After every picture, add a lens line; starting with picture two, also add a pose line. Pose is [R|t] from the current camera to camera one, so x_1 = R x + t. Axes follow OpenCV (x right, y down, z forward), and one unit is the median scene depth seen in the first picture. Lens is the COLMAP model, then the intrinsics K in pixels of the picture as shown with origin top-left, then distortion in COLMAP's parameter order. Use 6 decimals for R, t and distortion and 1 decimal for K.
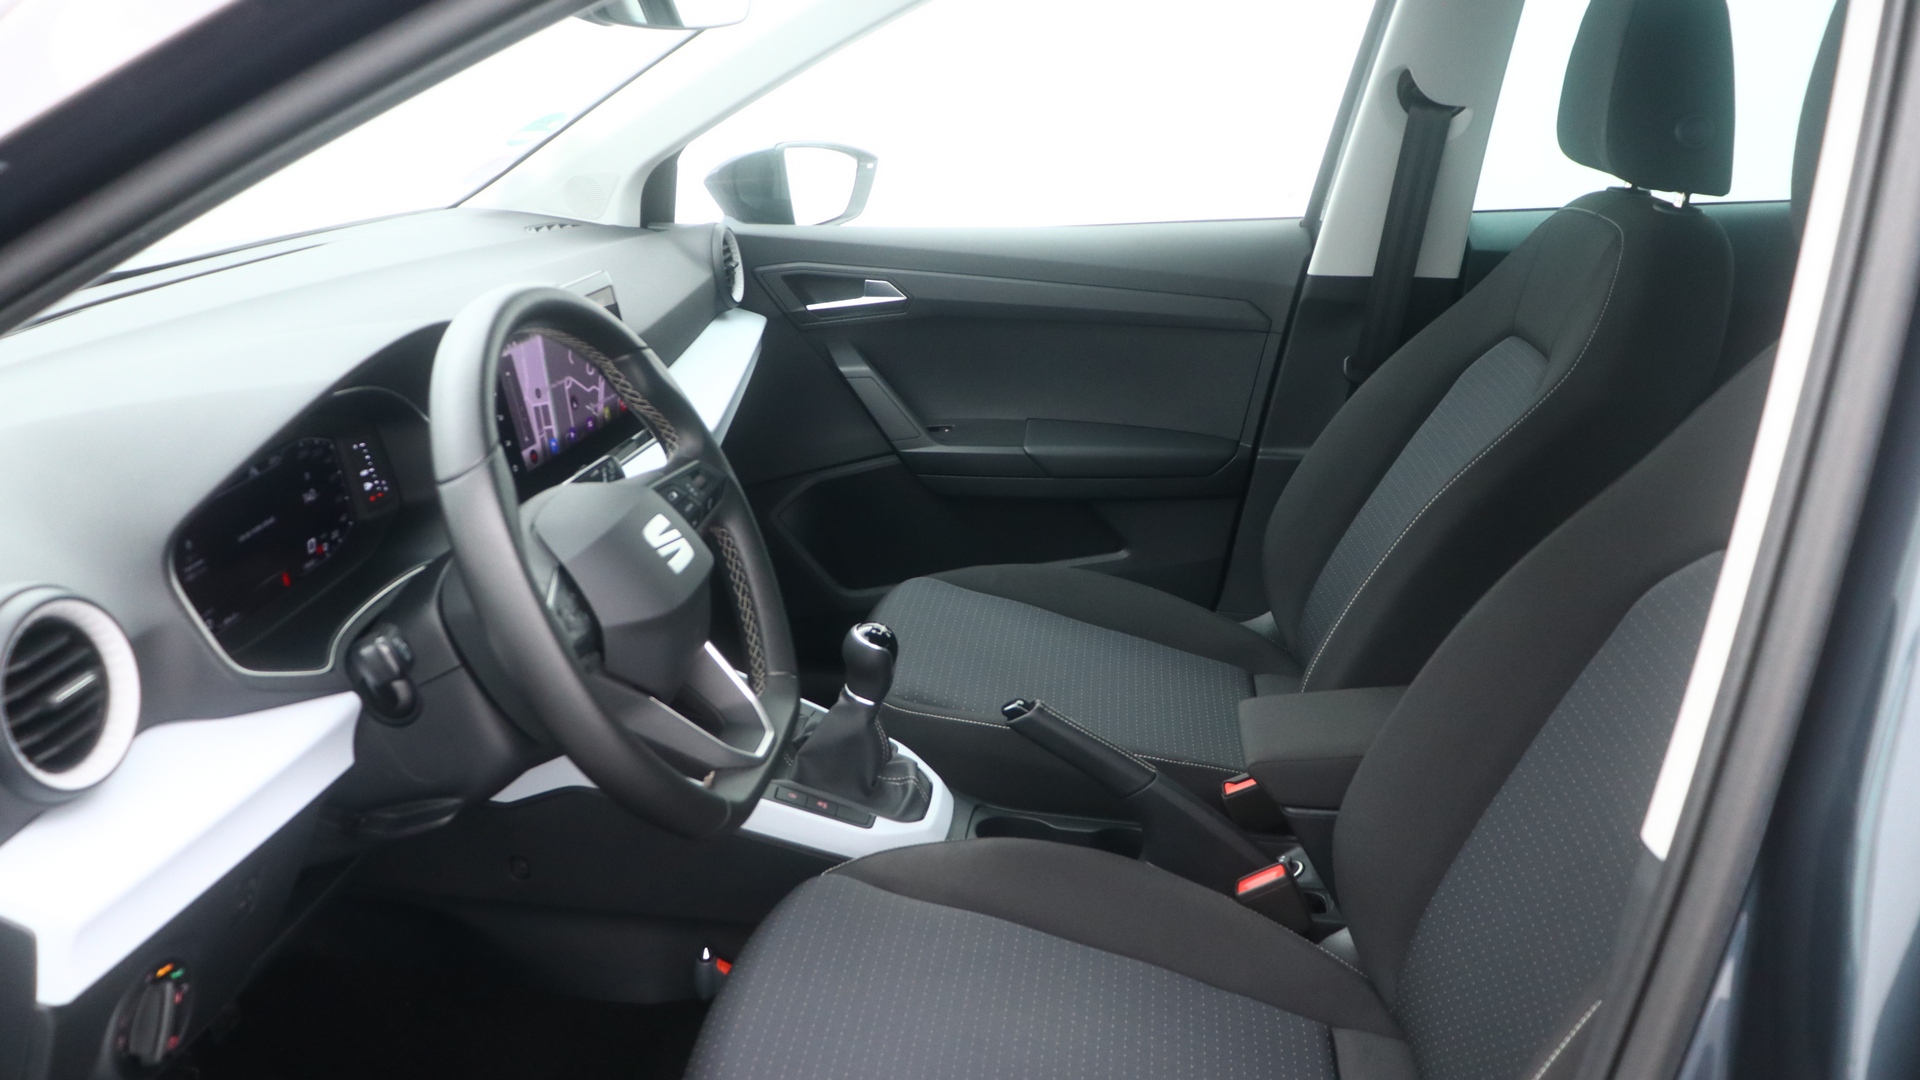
lens RADIAL K [[1535.9, 0, 976.0], [0, 1535.9, 531.5], [0, 0, 1]] dist [-0.017391, 0.016609]
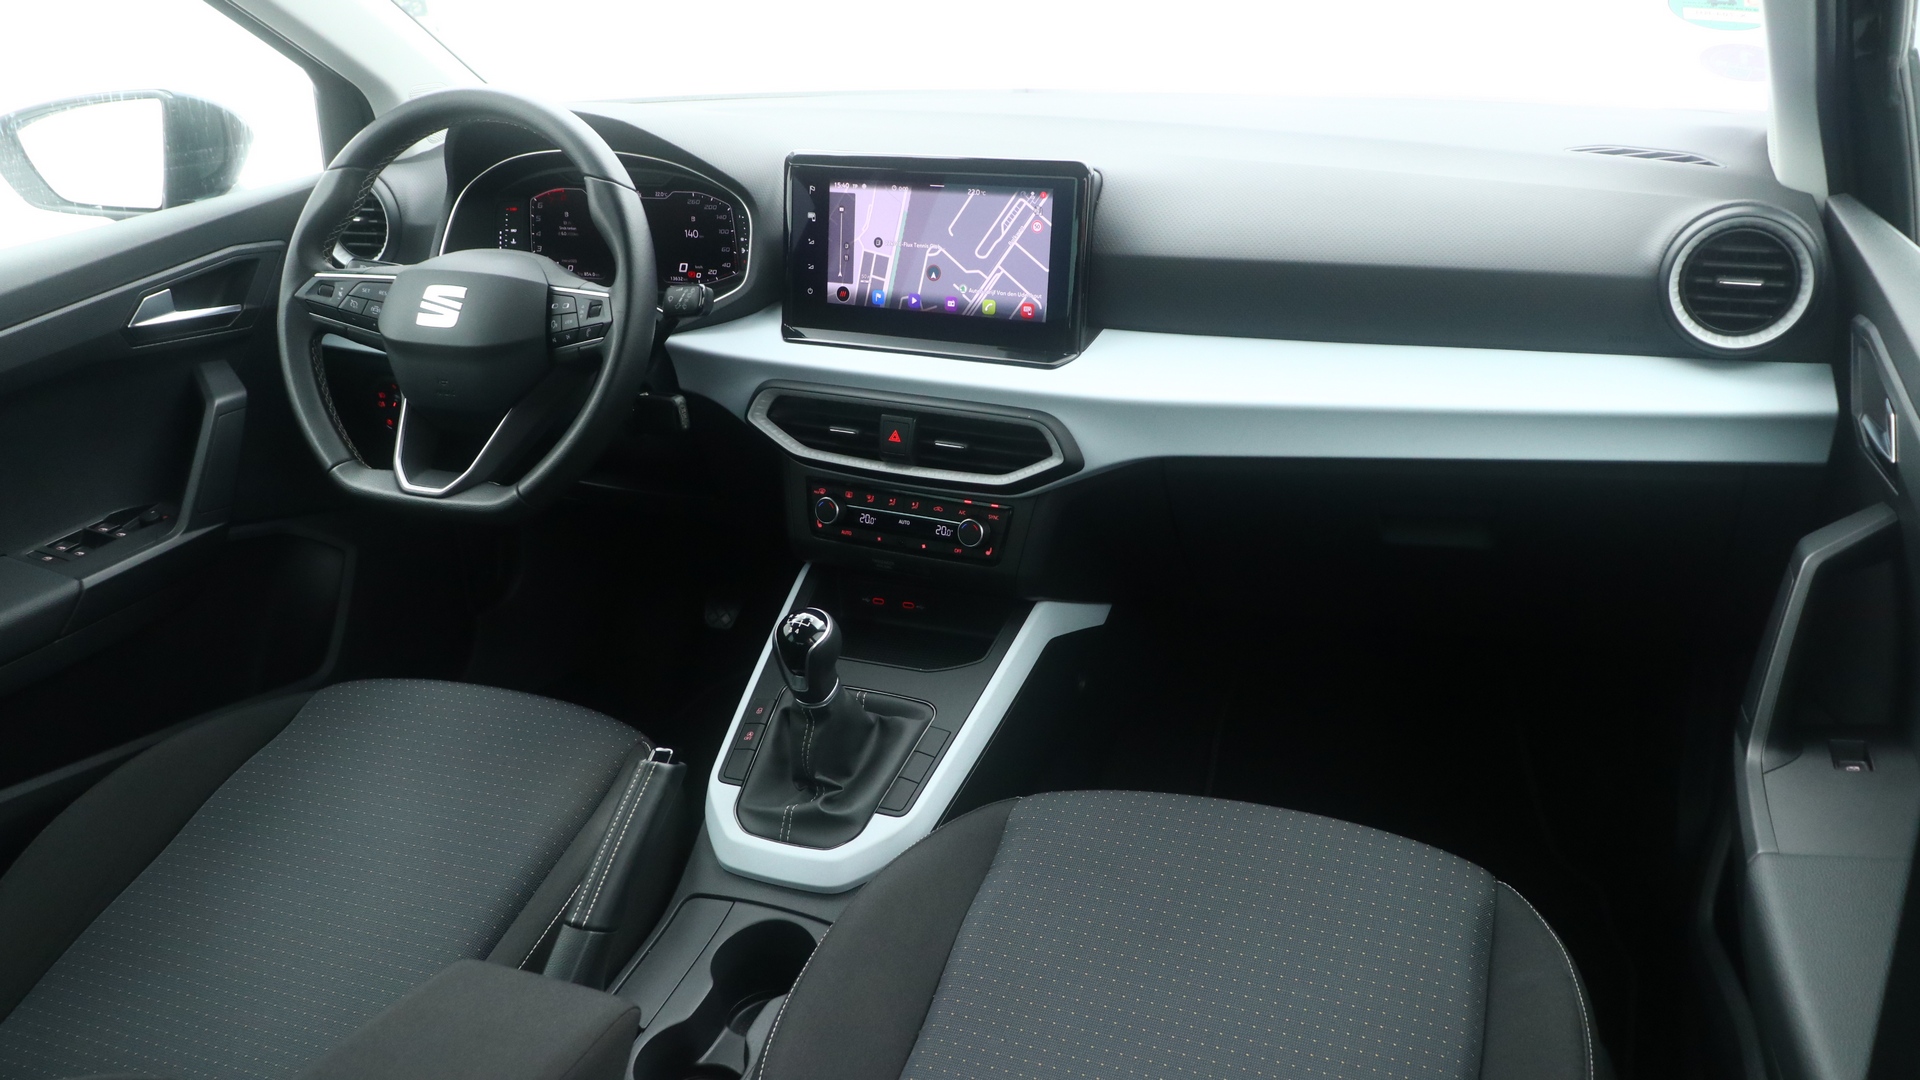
lens RADIAL K [[1535.9, 0, 964.3], [0, 1535.9, 541.8], [0, 0, 1]] dist [-0.017391, 0.016609]
pose [[-0.269711, 0.394989, -0.878203, 0.613442], [-0.275213, 0.842339, 0.463381, -0.375746], [0.922775, 0.366672, -0.118482, 1.144110]]
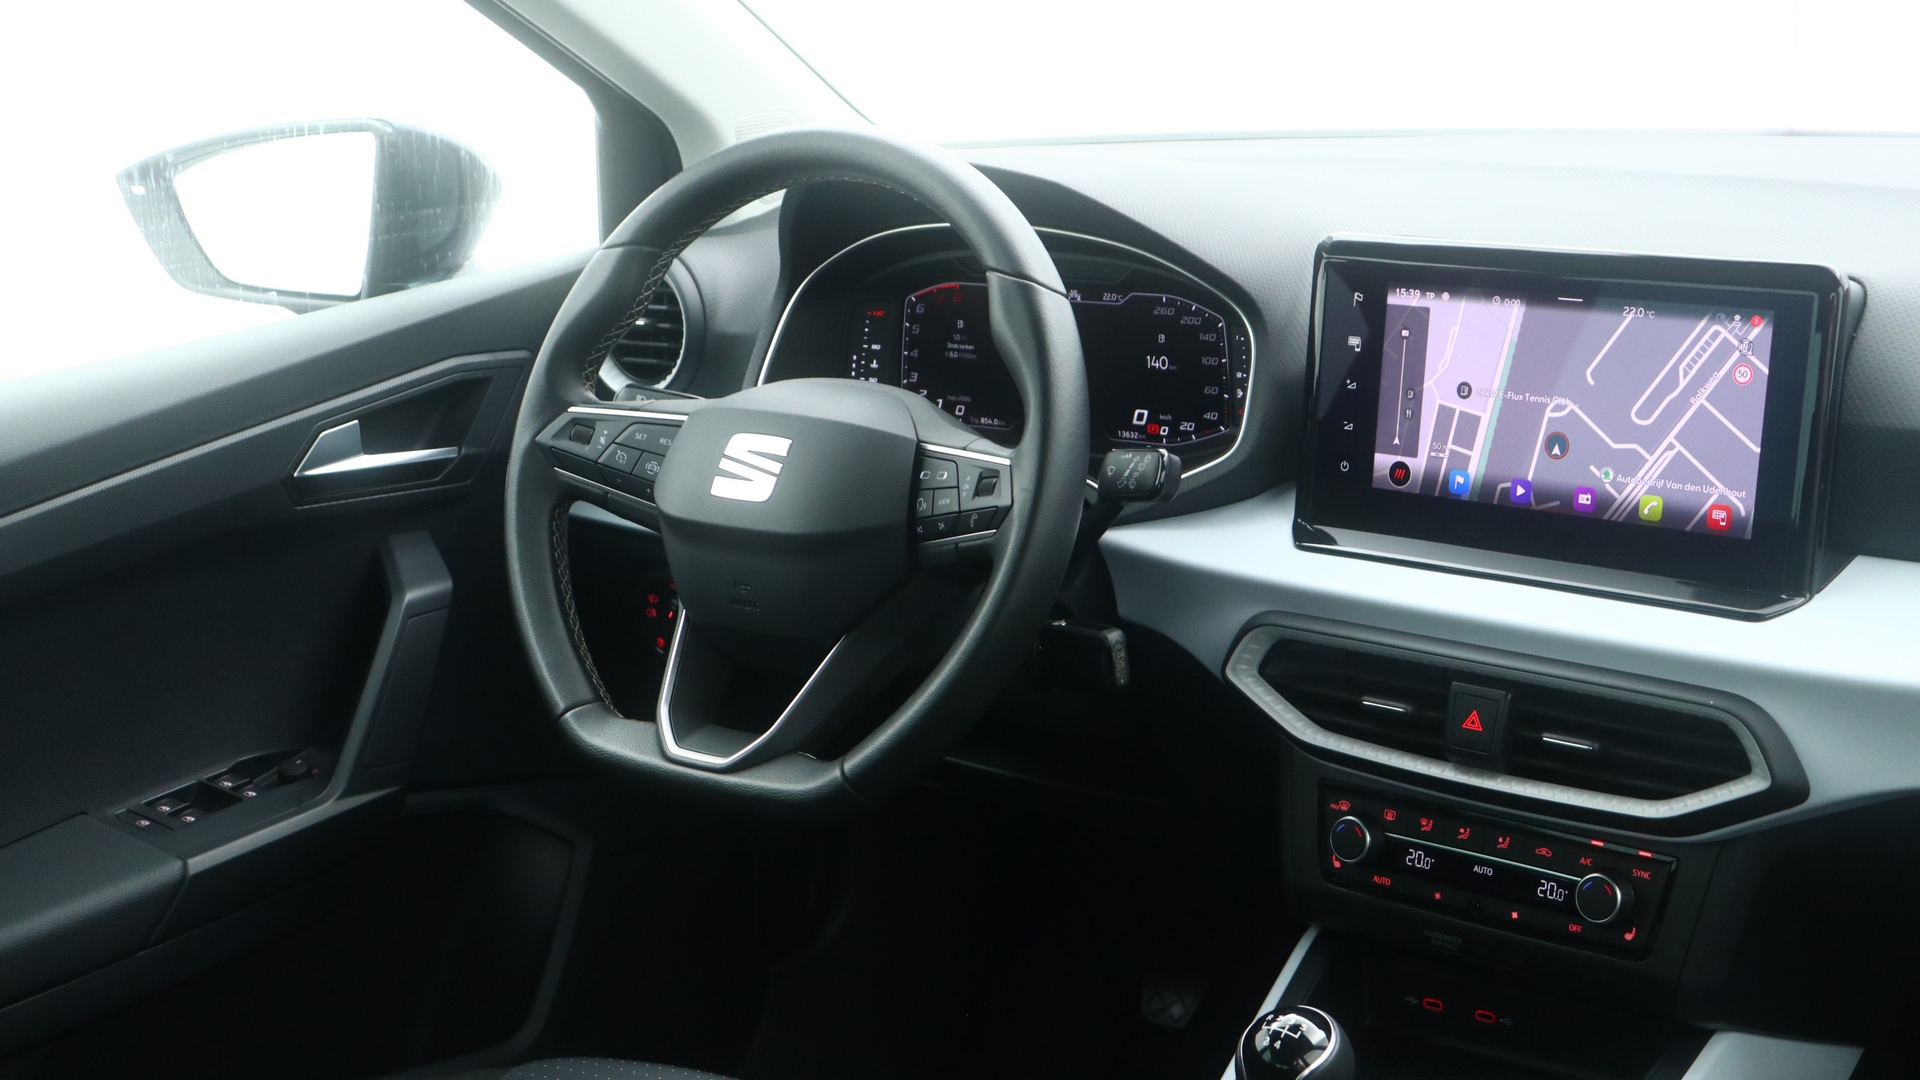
lens RADIAL K [[2703.6, 0, 962.5], [0, 2703.6, 551.9], [0, 0, 1]] dist [0.018020, 0.000000]
pose [[-0.505593, 0.268118, -0.820054, 0.637535], [-0.219078, 0.879438, 0.422604, -0.401600], [0.834494, 0.393322, -0.385899, 1.165352]]
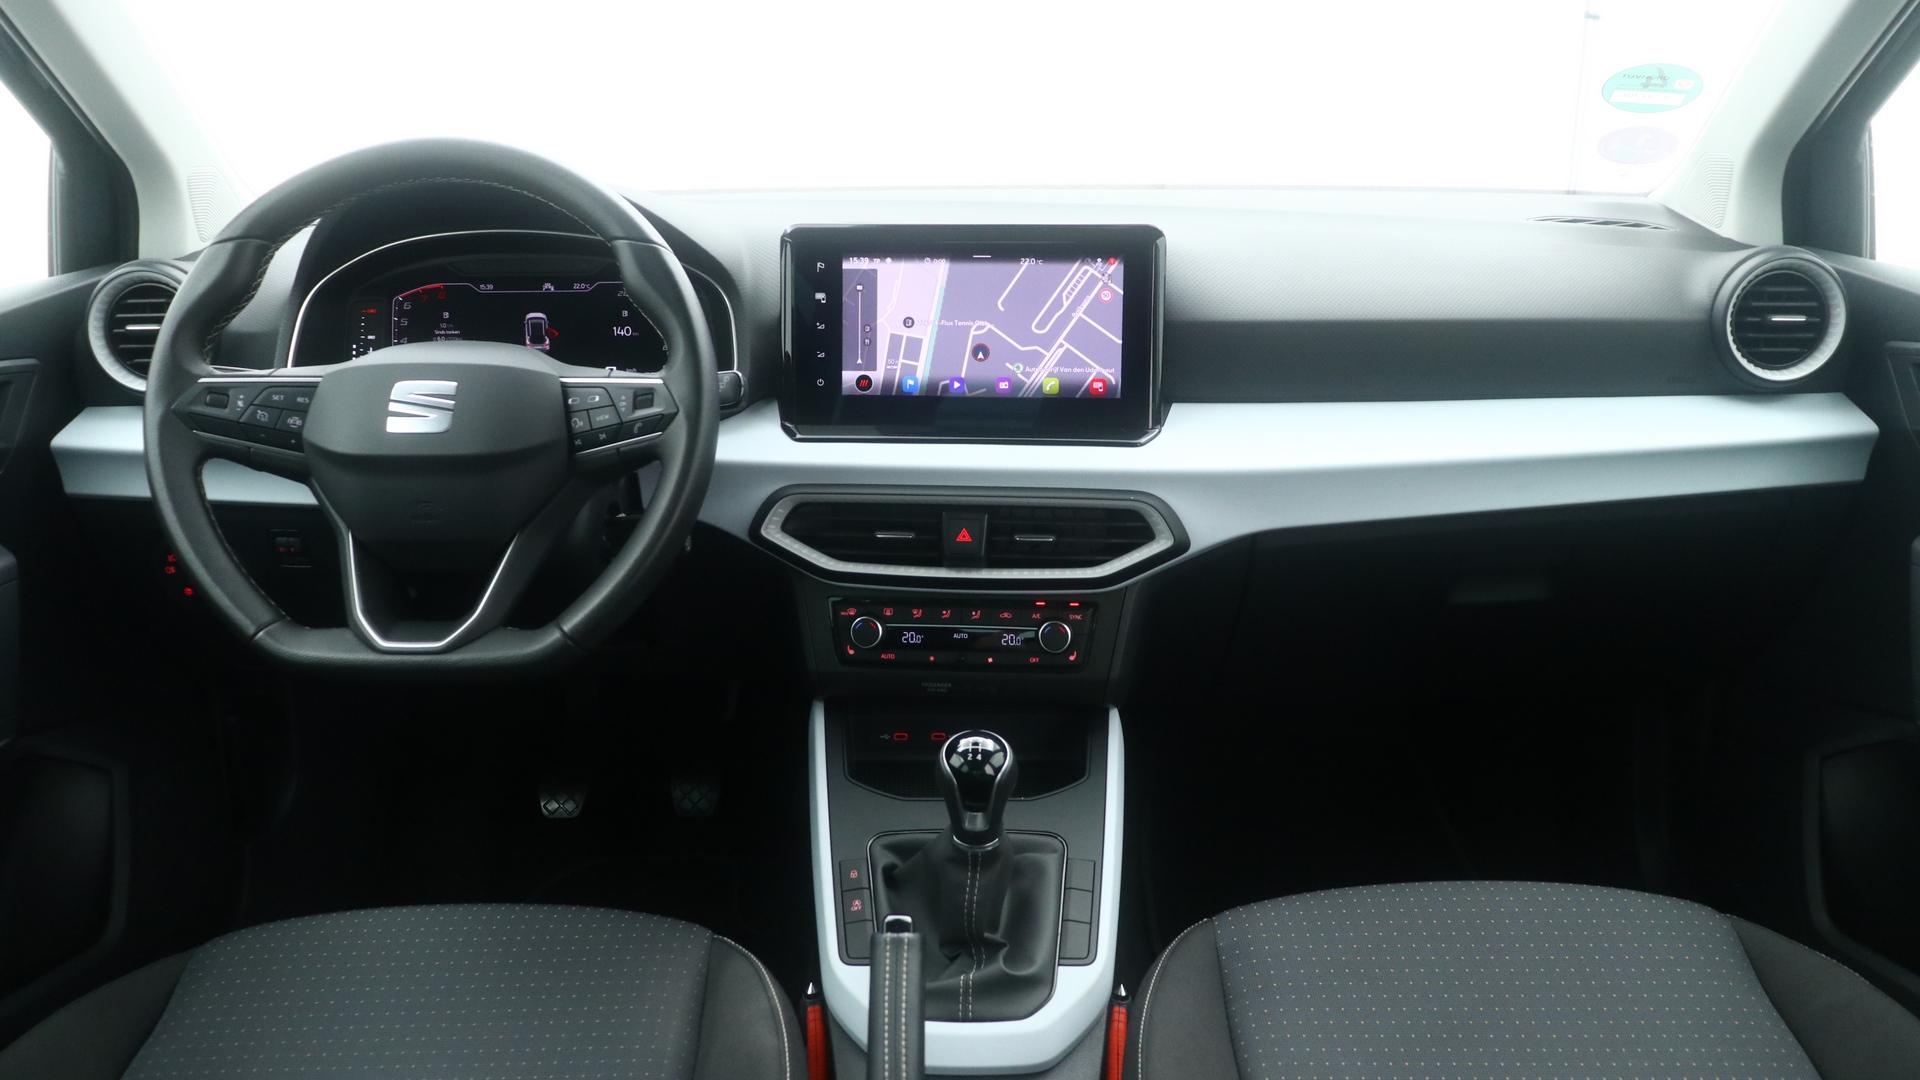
lens RADIAL K [[1535.9, 0, 964.9], [0, 1535.9, 542.0], [0, 0, 1]] dist [-0.017391, 0.016609]
pose [[0.108960, 0.294461, -0.949432, 0.558707], [-0.323278, 0.913696, 0.246277, -0.187858], [0.940010, 0.280096, 0.194749, 0.819743]]
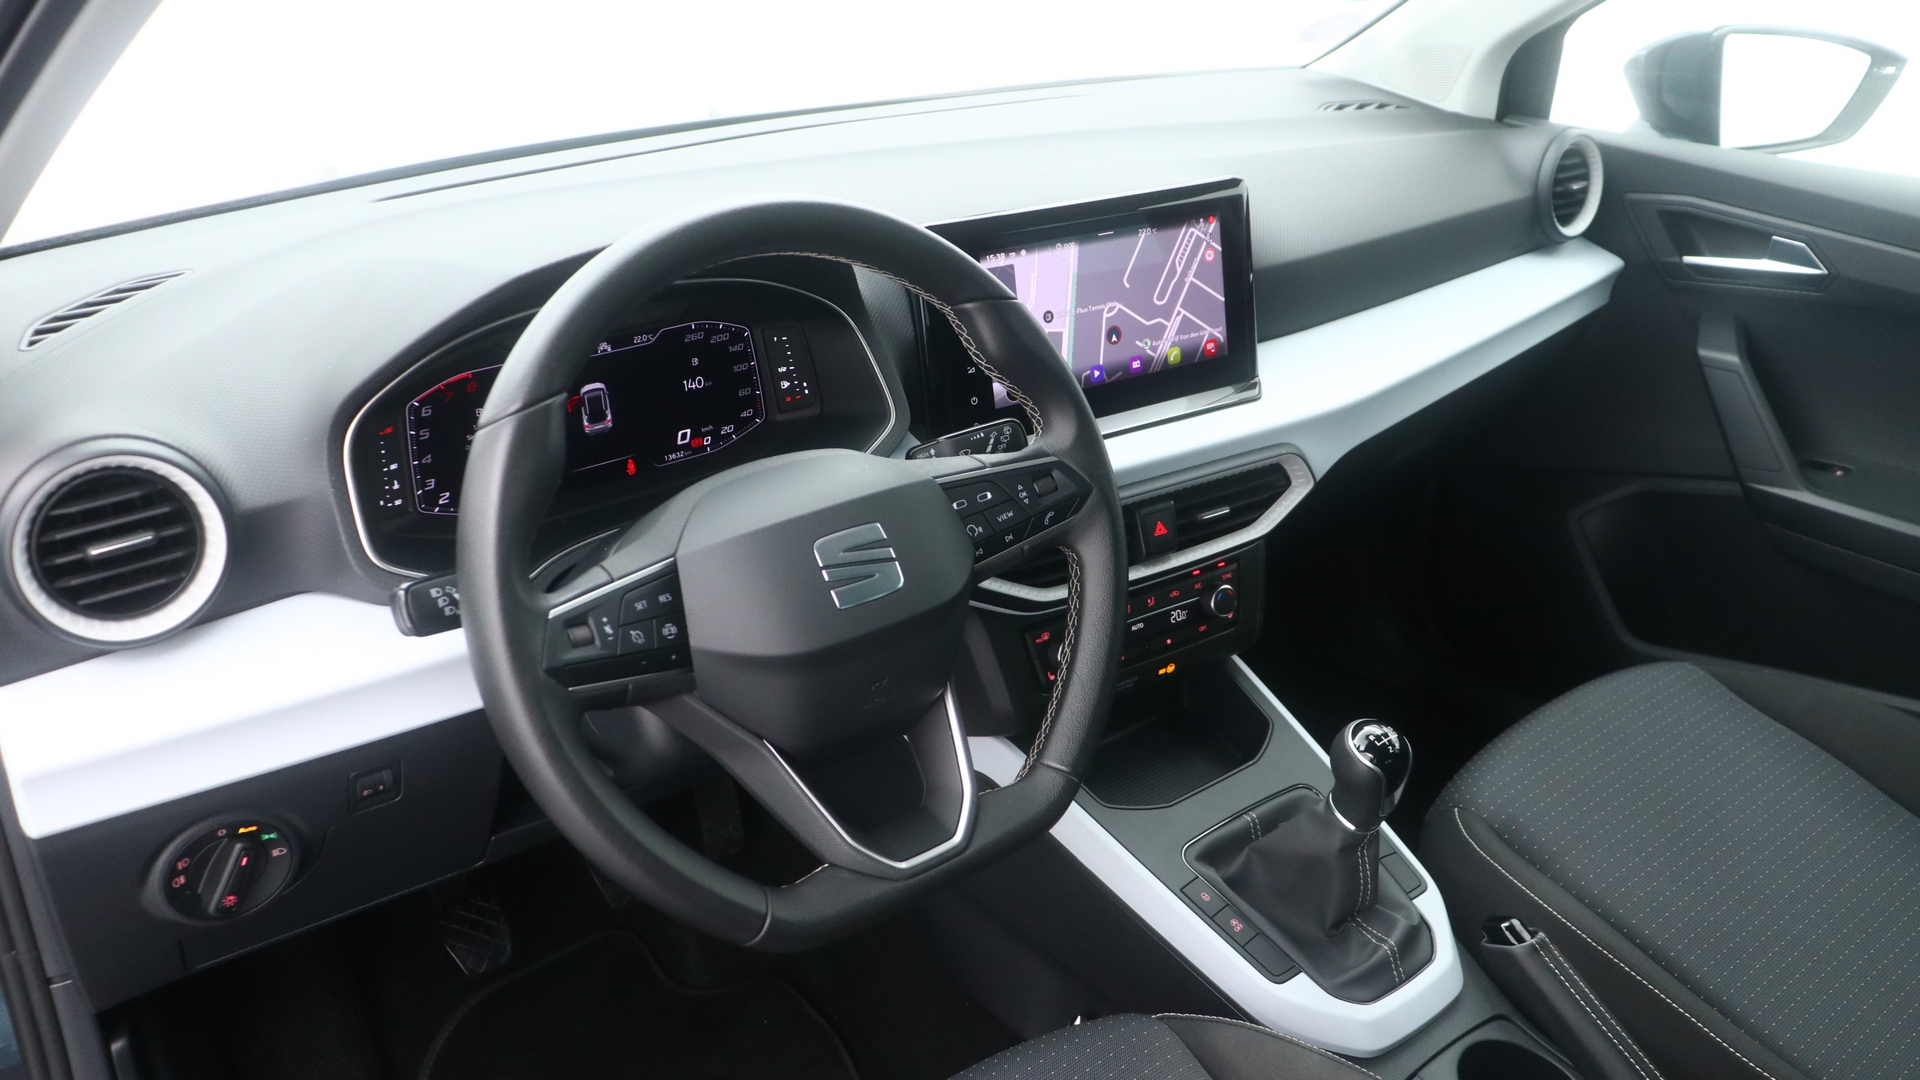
lens RADIAL K [[1535.9, 0, 971.4], [0, 1535.9, 535.6], [0, 0, 1]] dist [-0.017391, 0.016609]
pose [[0.707879, 0.302139, -0.638450, 0.223973], [-0.234388, 0.953156, 0.191193, -0.115622], [0.666310, 0.014303, 0.745538, 0.333923]]
